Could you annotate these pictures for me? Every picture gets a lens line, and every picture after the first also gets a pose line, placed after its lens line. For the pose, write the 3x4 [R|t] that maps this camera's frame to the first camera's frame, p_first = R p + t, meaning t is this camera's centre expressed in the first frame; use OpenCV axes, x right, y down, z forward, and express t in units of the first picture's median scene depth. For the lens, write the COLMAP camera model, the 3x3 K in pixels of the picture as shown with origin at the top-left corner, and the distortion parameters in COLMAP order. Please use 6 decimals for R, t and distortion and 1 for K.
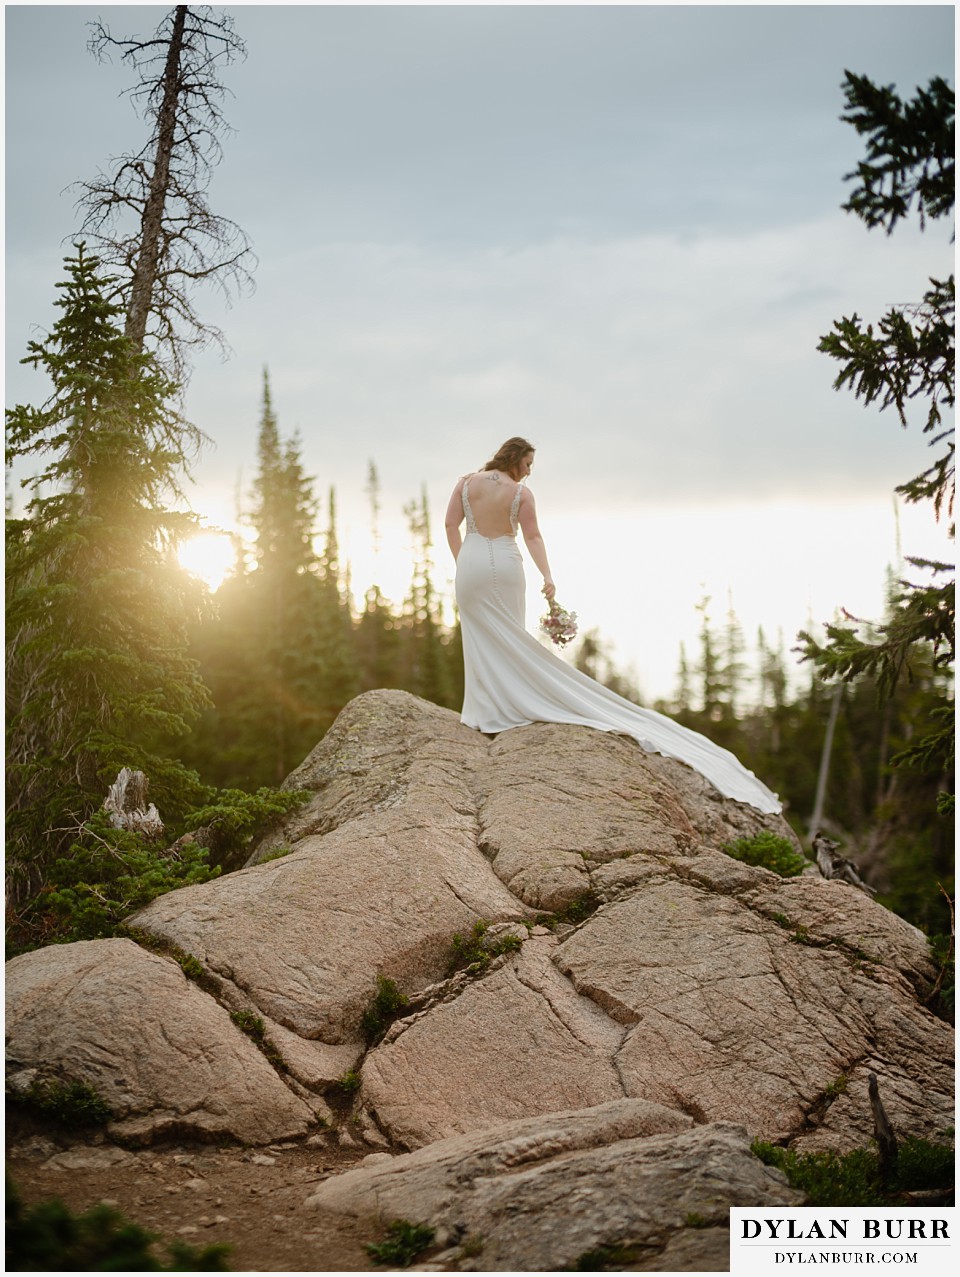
lens RADIAL K [[1897.1, 0, 467.8], [0, 1897.1, 650.3], [0, 0, 1]] dist [-0.041727, 0.000000]
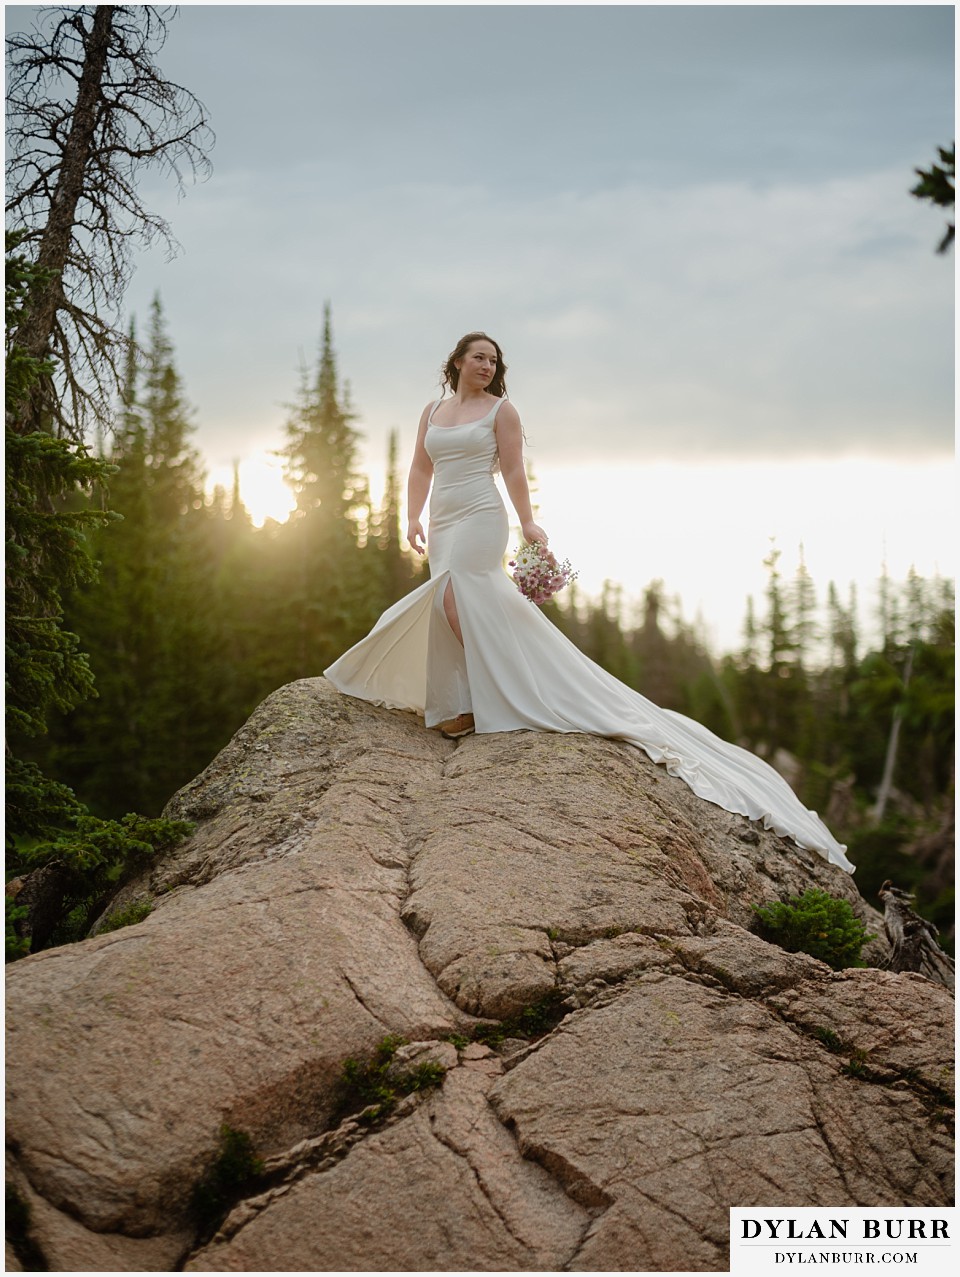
lens RADIAL K [[1897.1, 0, 475.1], [0, 1897.1, 637.8], [0, 0, 1]] dist [-0.041727, 0.000000]
pose [[0.999149, 0.024546, -0.033134, 0.048385], [-0.023827, 0.999476, 0.021902, -0.015165], [0.033654, -0.021094, 0.999211, 0.268177]]
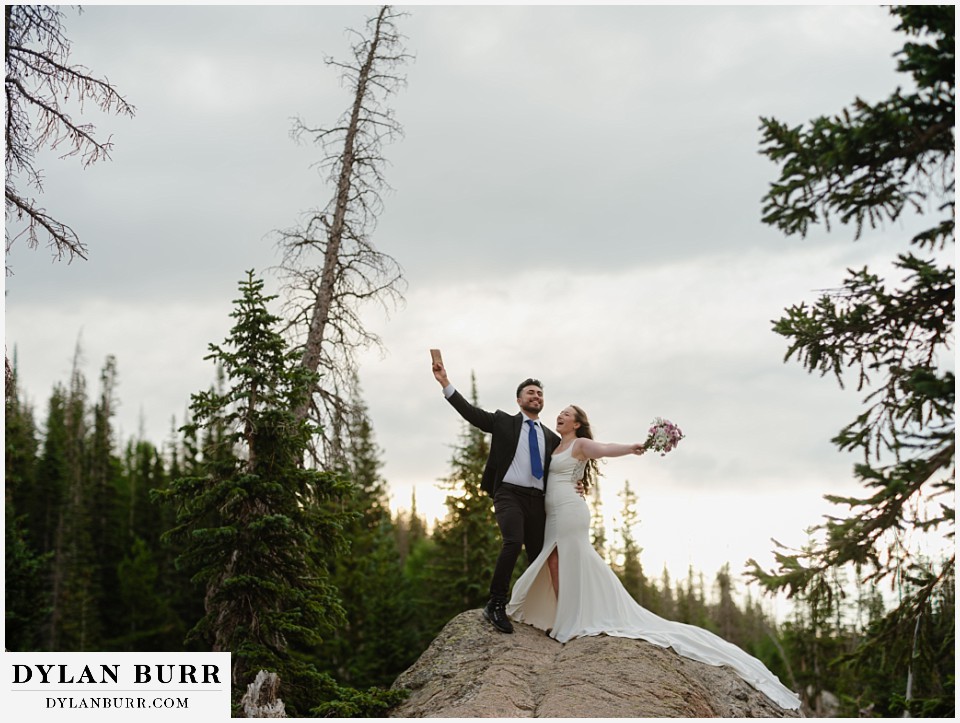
lens RADIAL K [[1426.2, 0, 480.2], [0, 1426.2, 360.7], [0, 0, 1]] dist [-0.041727, 0.000000]
pose [[0.993605, -0.020086, -0.111113, 0.072353], [0.002550, 0.987791, -0.155765, 0.005397], [0.112885, 0.154486, 0.981525, 0.042381]]
